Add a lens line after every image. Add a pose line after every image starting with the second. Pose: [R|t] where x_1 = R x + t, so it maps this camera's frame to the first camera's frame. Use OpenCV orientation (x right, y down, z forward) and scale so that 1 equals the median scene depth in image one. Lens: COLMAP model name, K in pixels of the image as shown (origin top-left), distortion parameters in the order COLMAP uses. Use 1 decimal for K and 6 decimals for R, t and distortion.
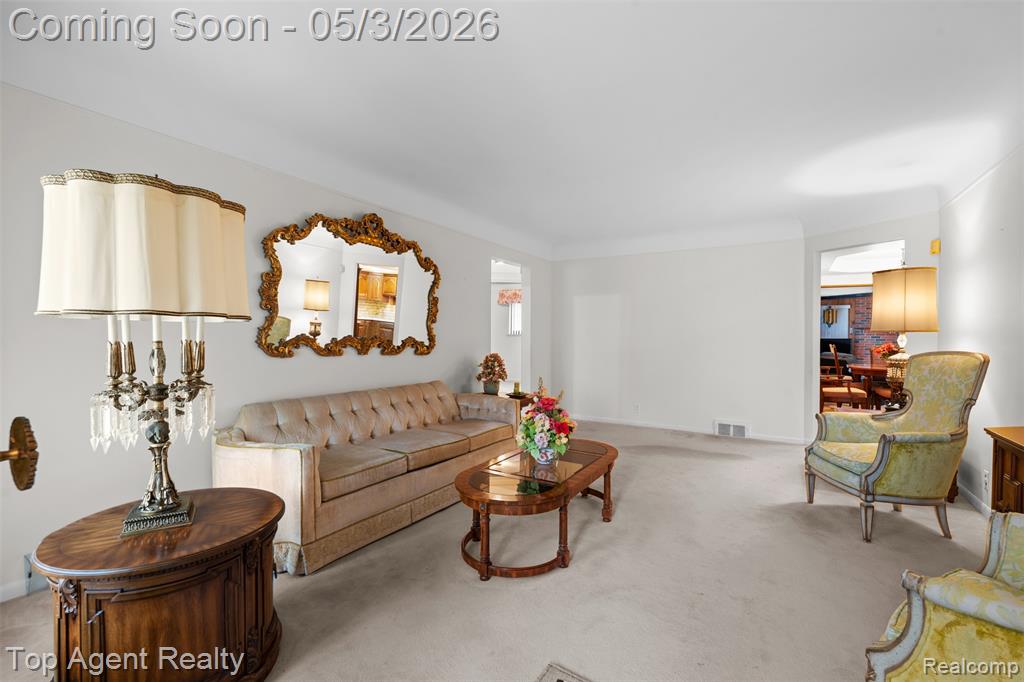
lens RADIAL K [[448.5, 0, 514.2], [0, 448.5, 341.0], [0, 0, 1]] dist [-0.002309, -0.000094]
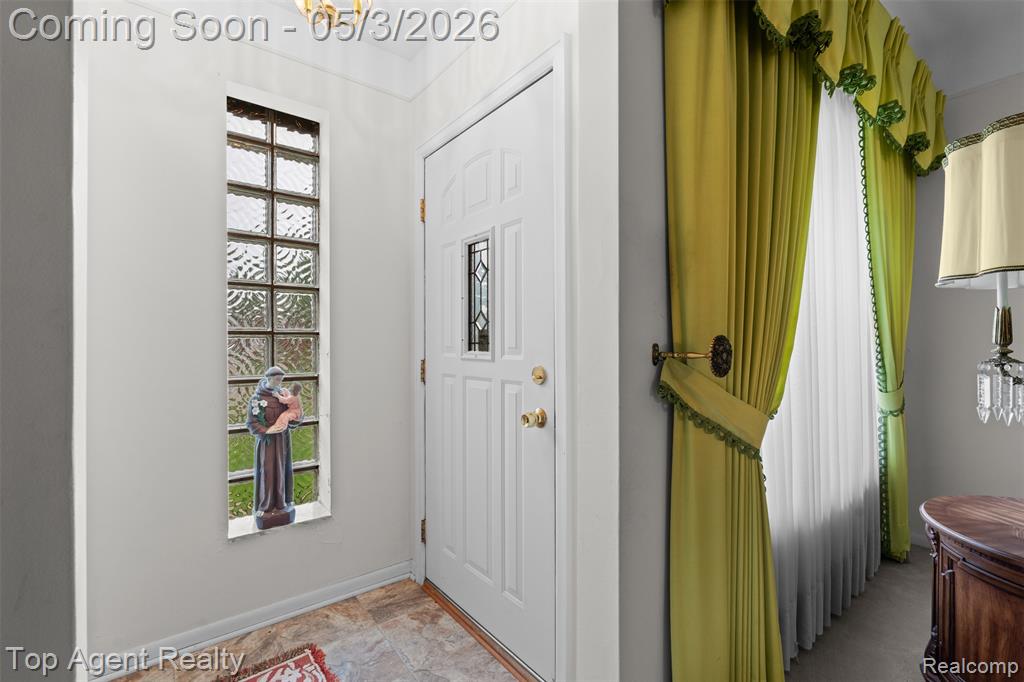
lens RADIAL K [[448.5, 0, 514.2], [0, 448.5, 341.0], [0, 0, 1]] dist [-0.002309, -0.000094]
pose [[-0.350155, -0.008272, -0.936655, 0.333992], [-0.012123, 0.999917, -0.004298, 0.087841], [0.936613, 0.009850, -0.350226, 0.370431]]
